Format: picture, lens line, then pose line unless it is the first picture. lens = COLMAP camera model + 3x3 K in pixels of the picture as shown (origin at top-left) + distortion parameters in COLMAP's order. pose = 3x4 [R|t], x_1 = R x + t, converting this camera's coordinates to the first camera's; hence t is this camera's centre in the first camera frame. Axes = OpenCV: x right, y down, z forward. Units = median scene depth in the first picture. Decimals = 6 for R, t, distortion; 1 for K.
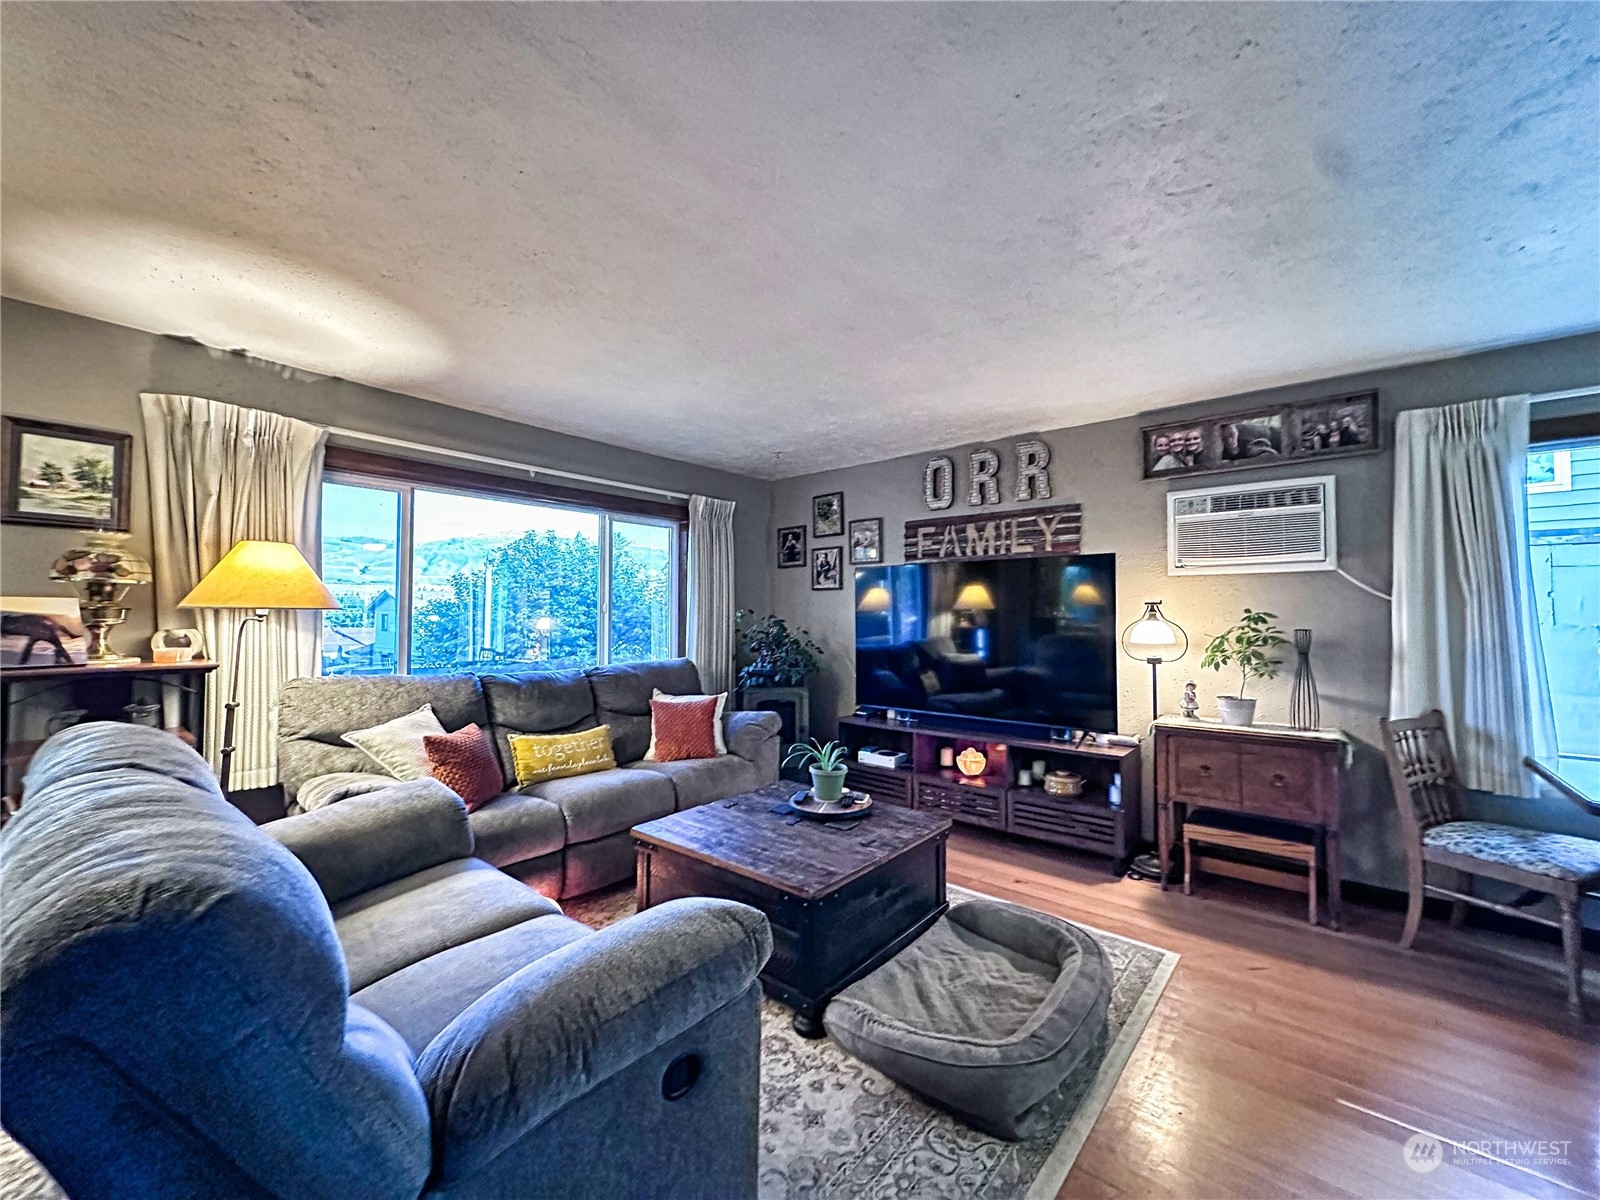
lens RADIAL K [[640.9, 0, 804.2], [0, 640.9, 603.0], [0, 0, 1]] dist [0.001485, 0.000354]
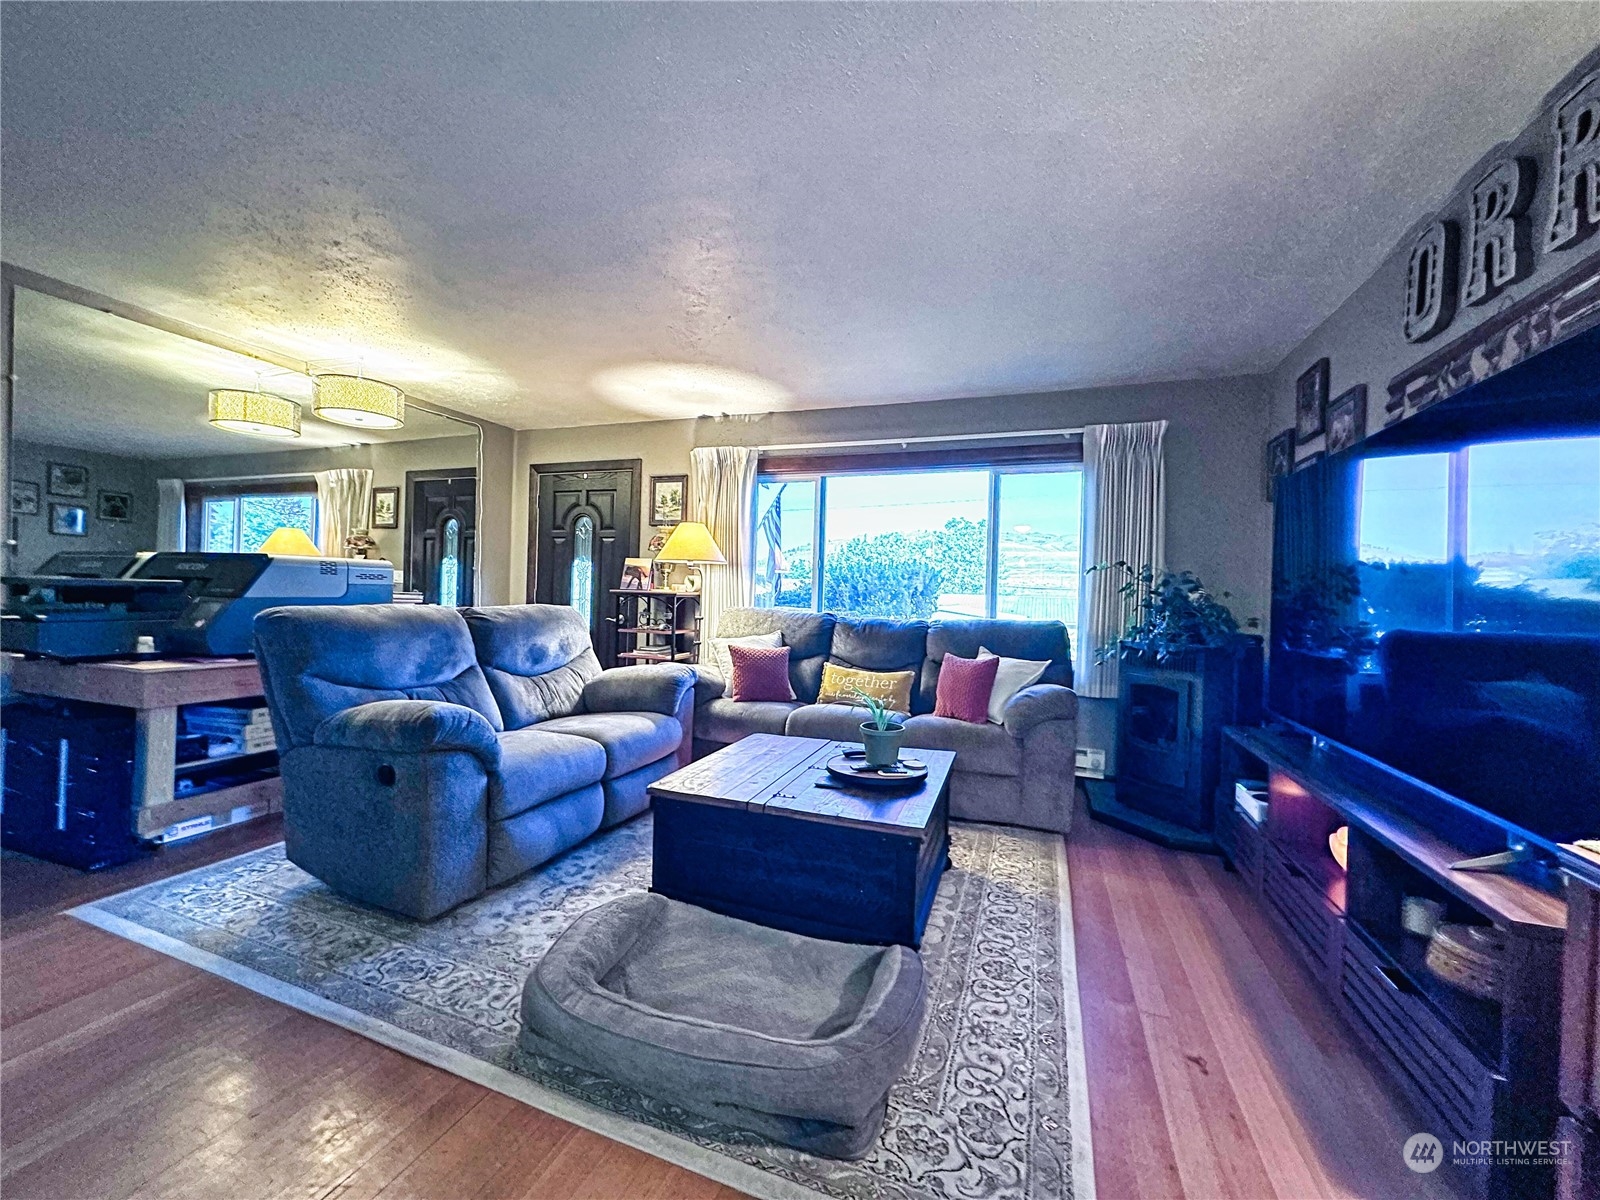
lens RADIAL K [[640.9, 0, 797.1], [0, 640.9, 594.7], [0, 0, 1]] dist [0.001485, 0.000354]
pose [[0.334653, 0.011374, -0.942273, 0.705082], [-0.003108, 0.999935, 0.010966, 0.060848], [0.942336, -0.000741, 0.334667, 0.540909]]
